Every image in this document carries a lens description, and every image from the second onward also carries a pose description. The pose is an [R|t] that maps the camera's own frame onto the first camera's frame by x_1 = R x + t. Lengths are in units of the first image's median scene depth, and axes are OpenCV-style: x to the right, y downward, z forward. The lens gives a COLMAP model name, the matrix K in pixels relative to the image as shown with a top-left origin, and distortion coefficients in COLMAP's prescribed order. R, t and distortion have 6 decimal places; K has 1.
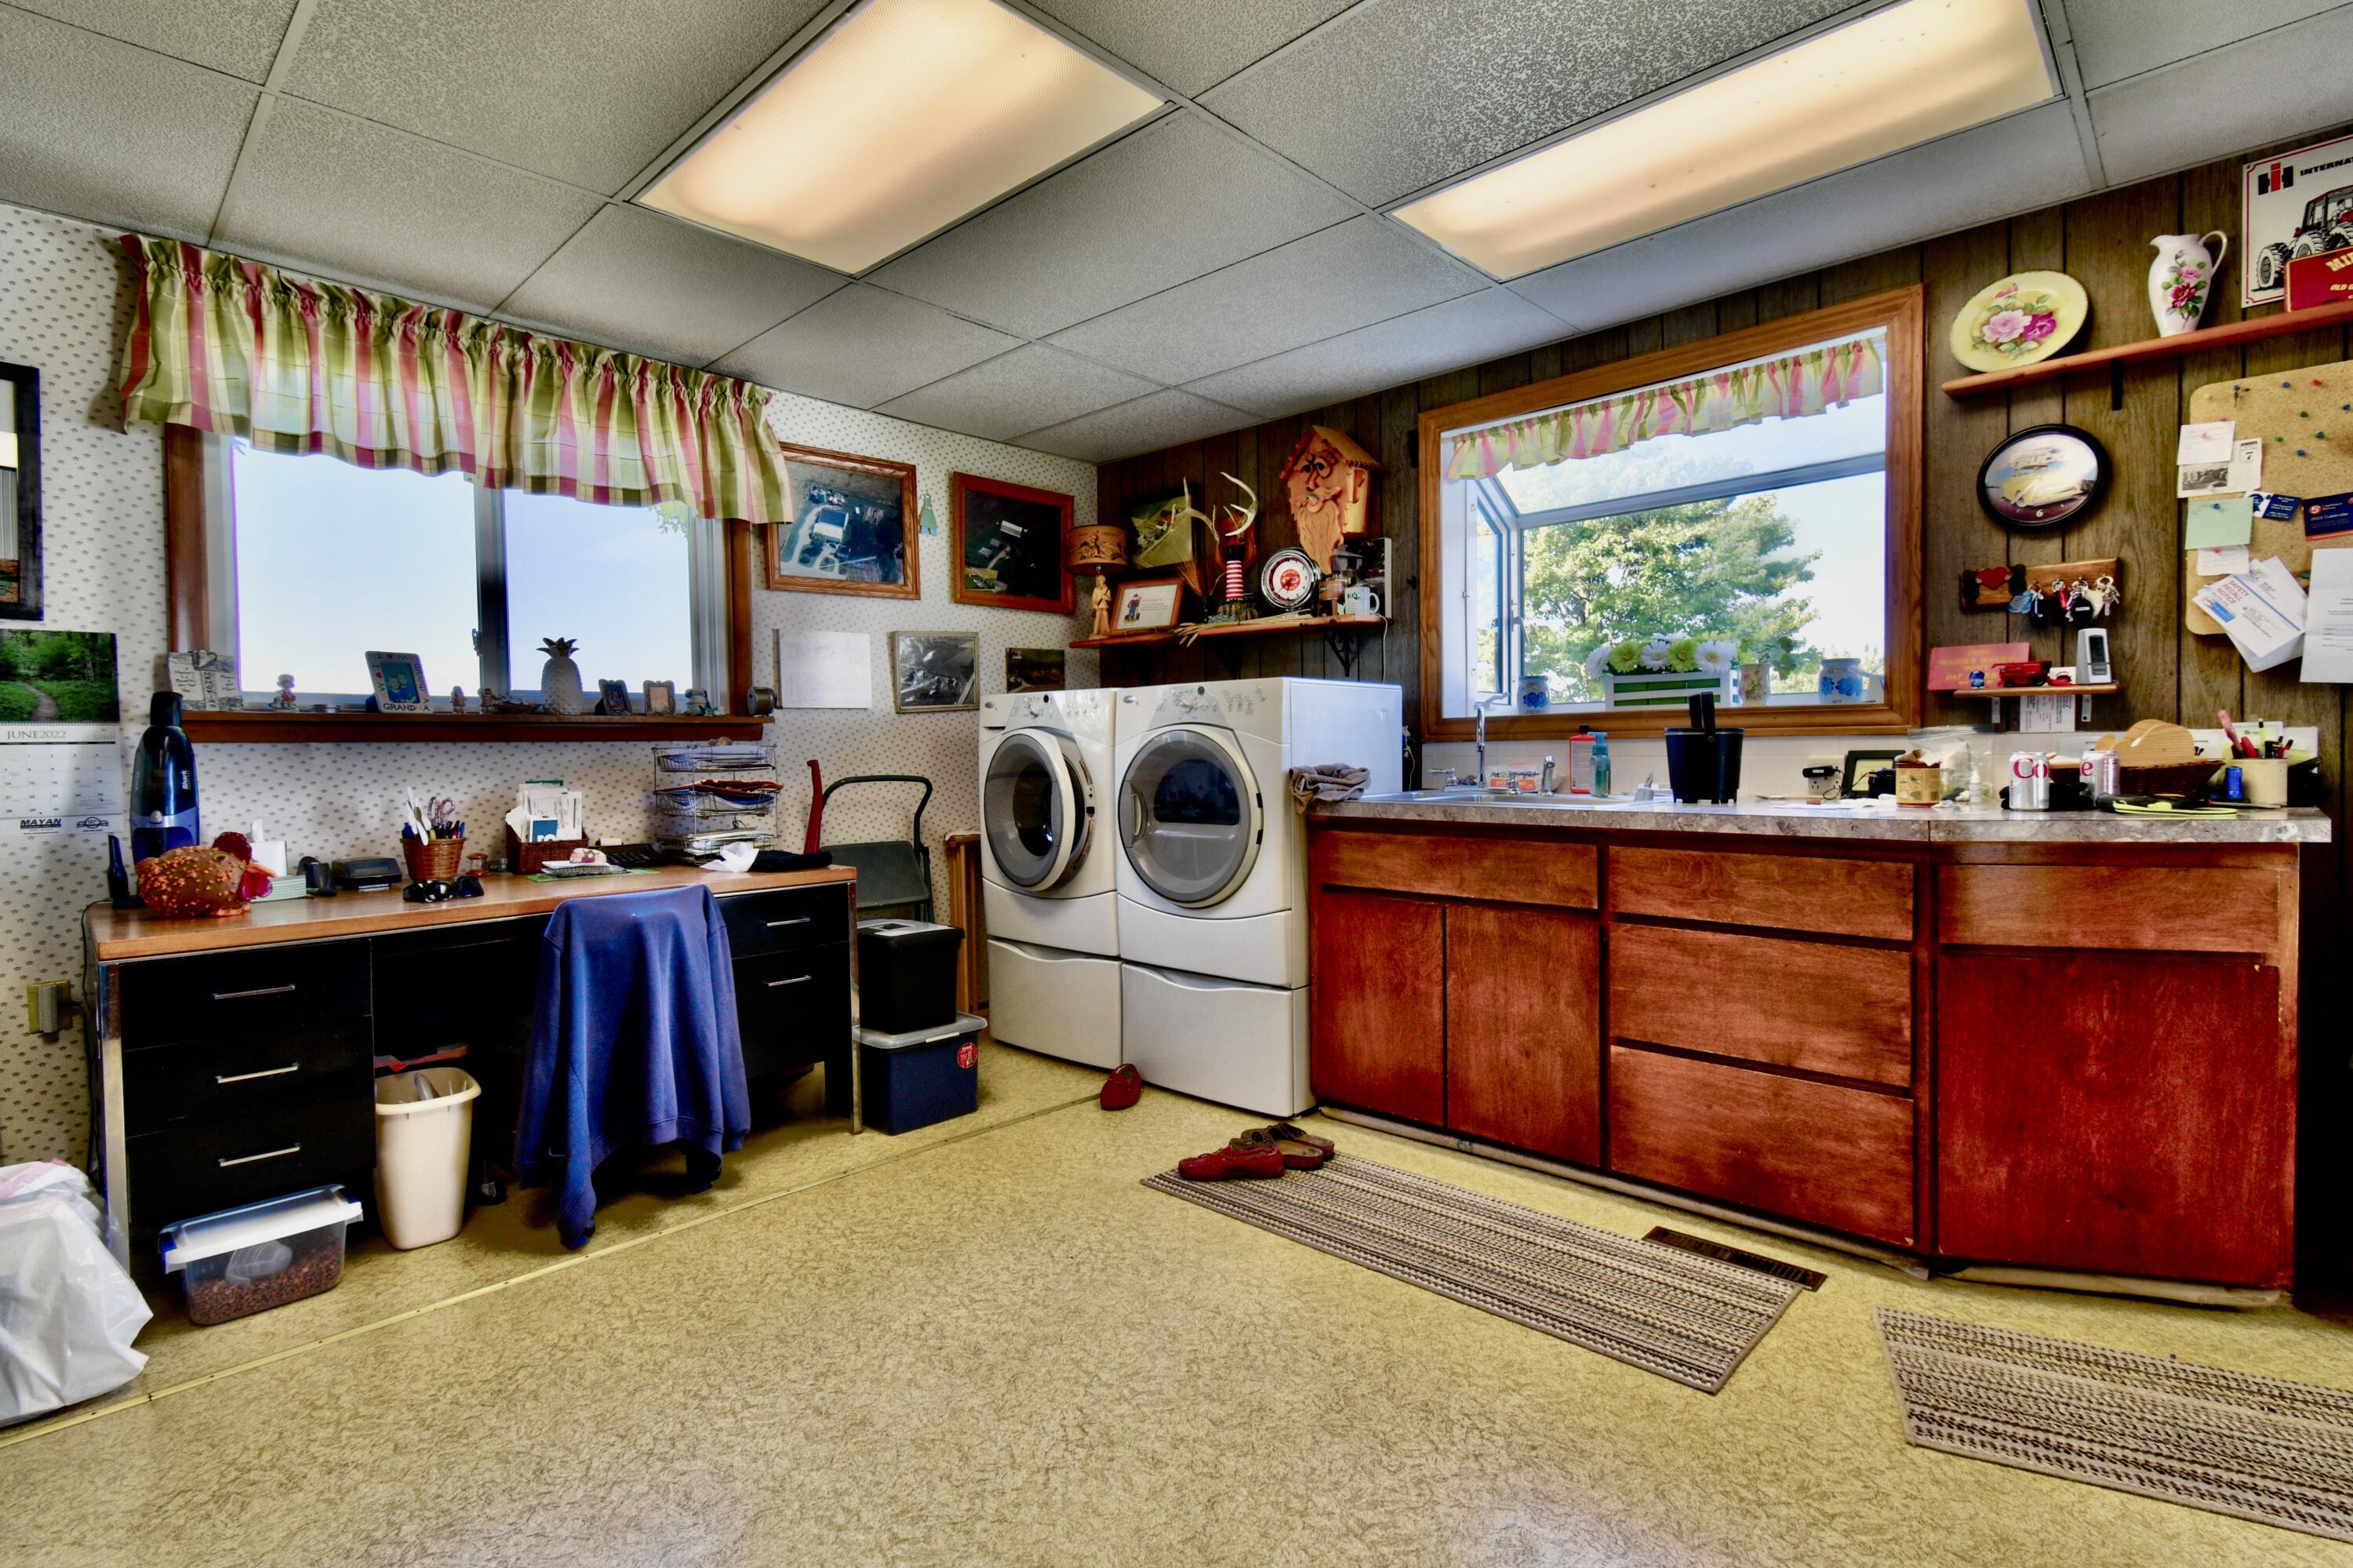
lens RADIAL K [[1067.5, 0, 1178.2], [0, 1067.5, 776.4], [0, 0, 1]] dist [0.008179, -0.003736]
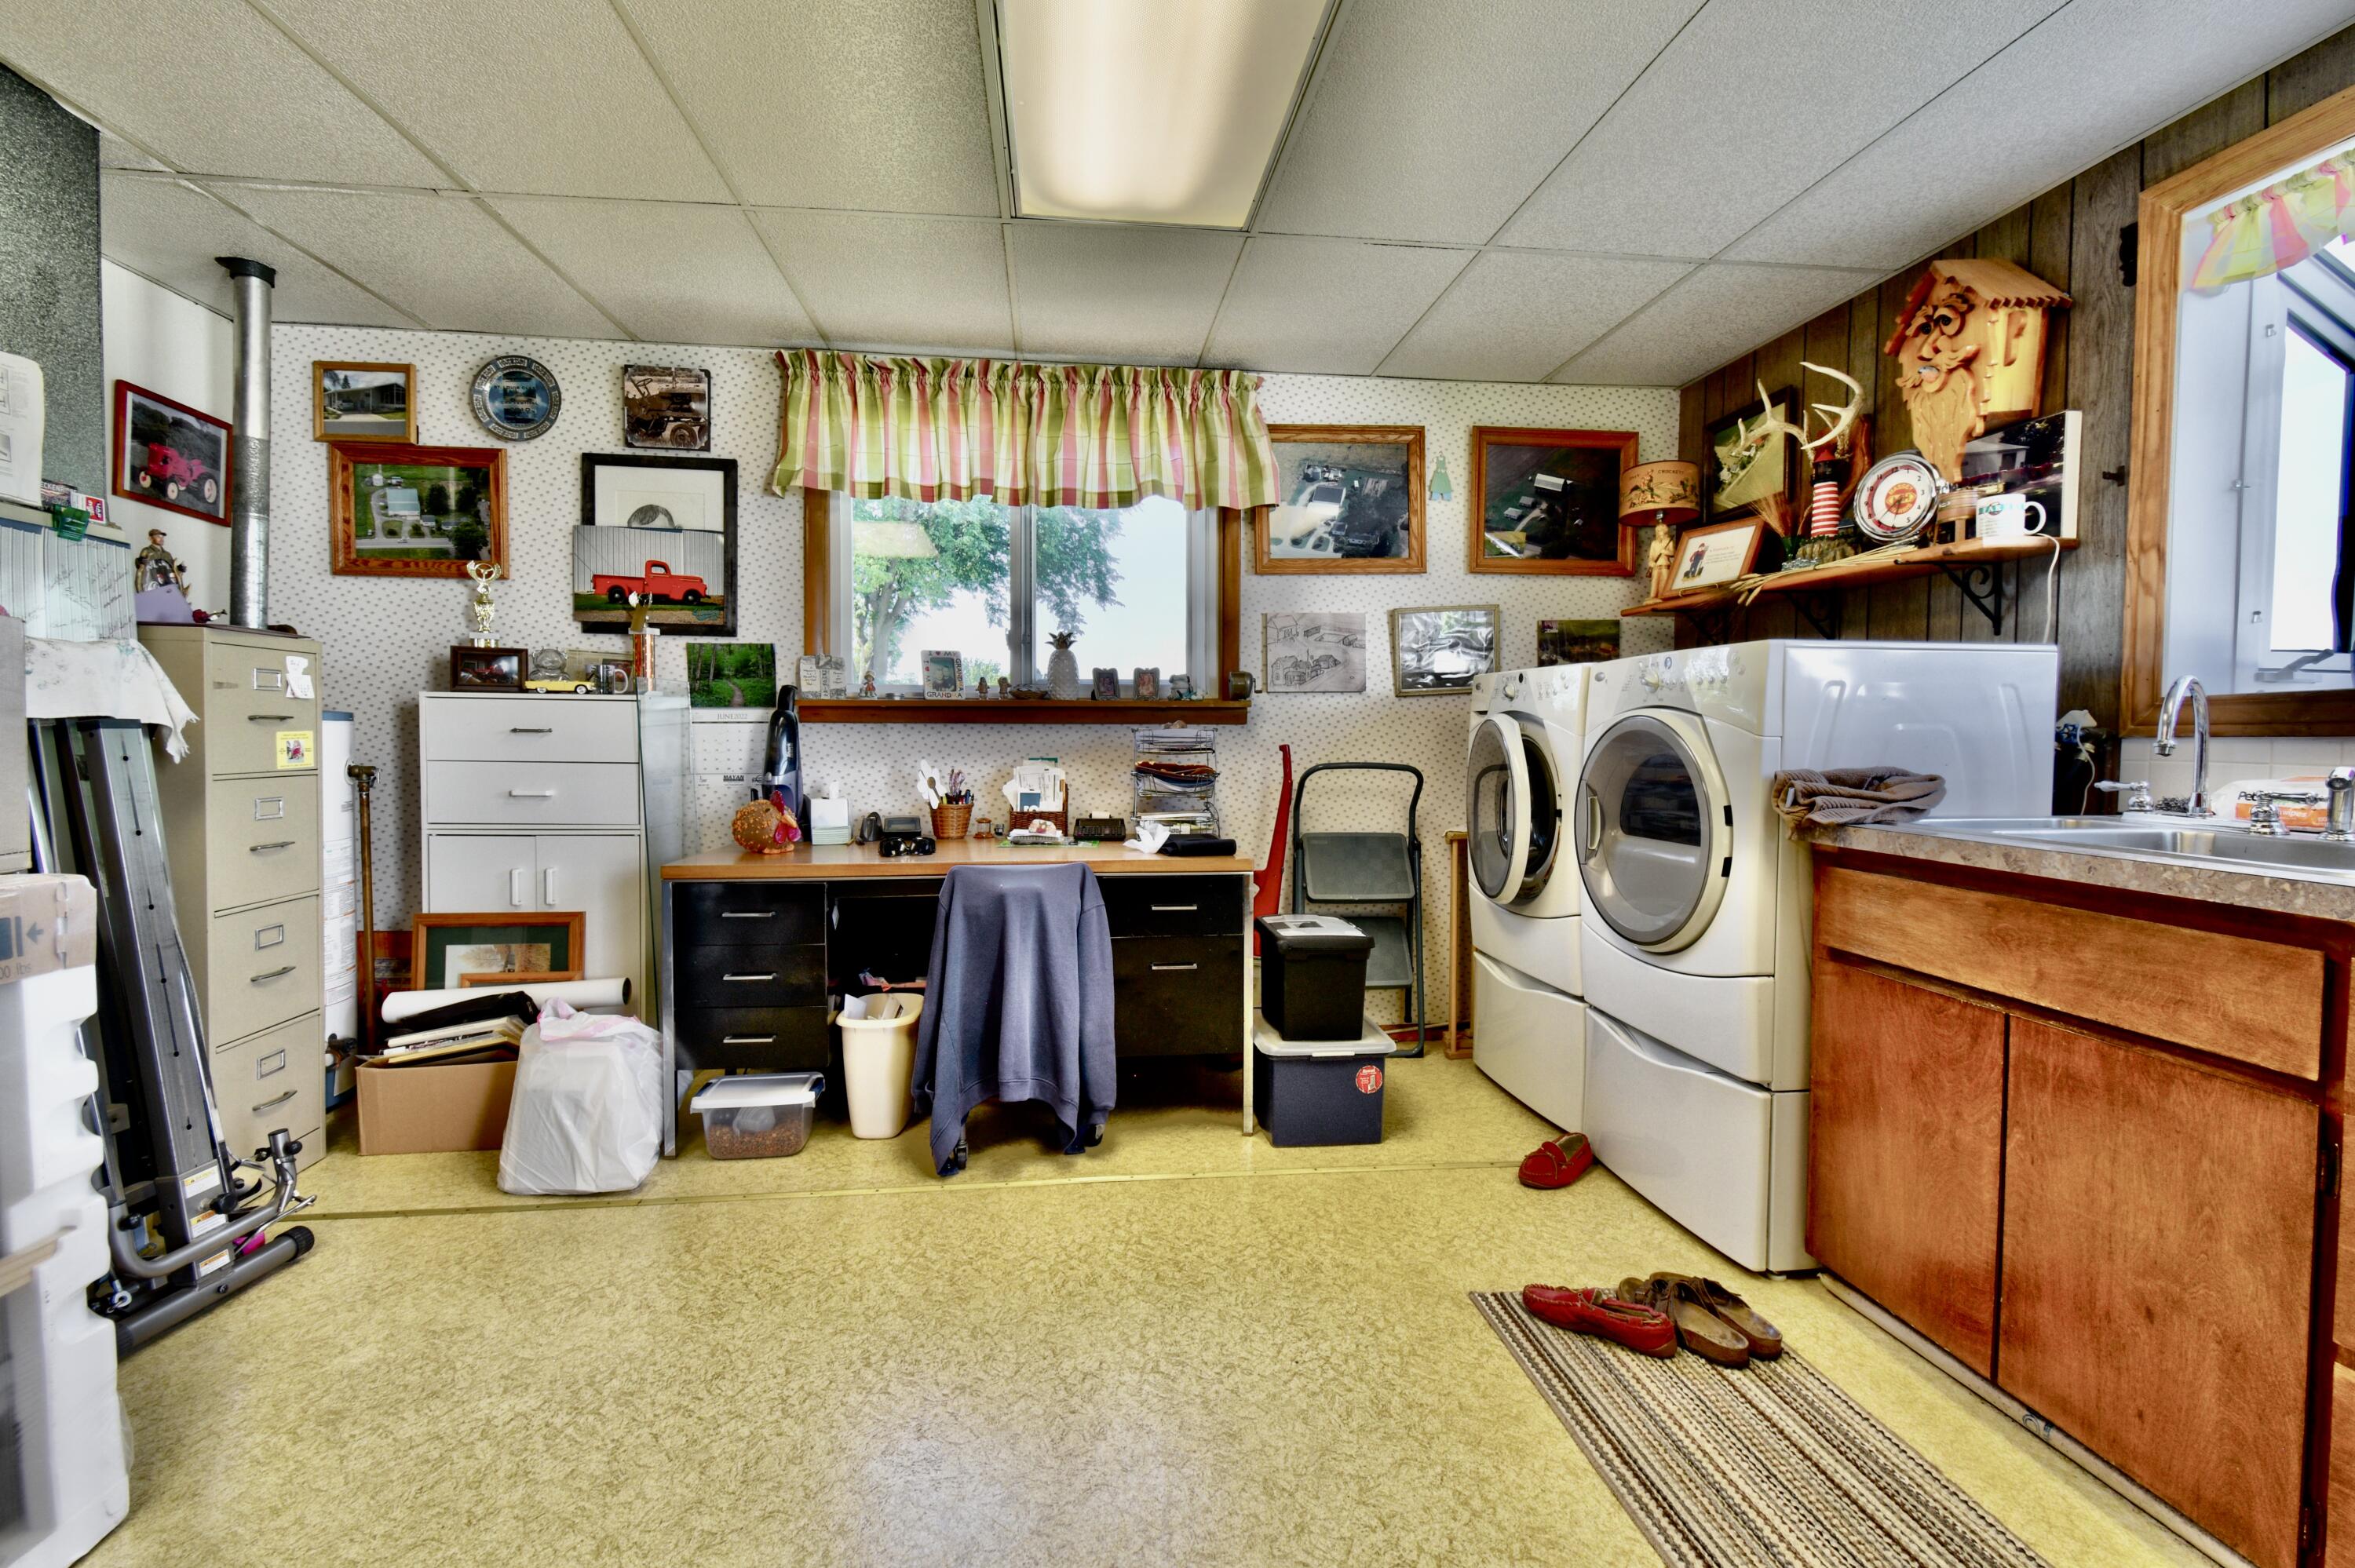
lens RADIAL K [[1037.1, 0, 1177.9], [0, 1037.1, 776.7], [0, 0, 1]] dist [0.012556, -0.006198]
pose [[0.776379, 0.040261, -0.628979, 0.233060], [-0.029692, 0.999186, 0.027307, -0.011499], [0.629567, -0.002525, 0.776942, 0.244365]]
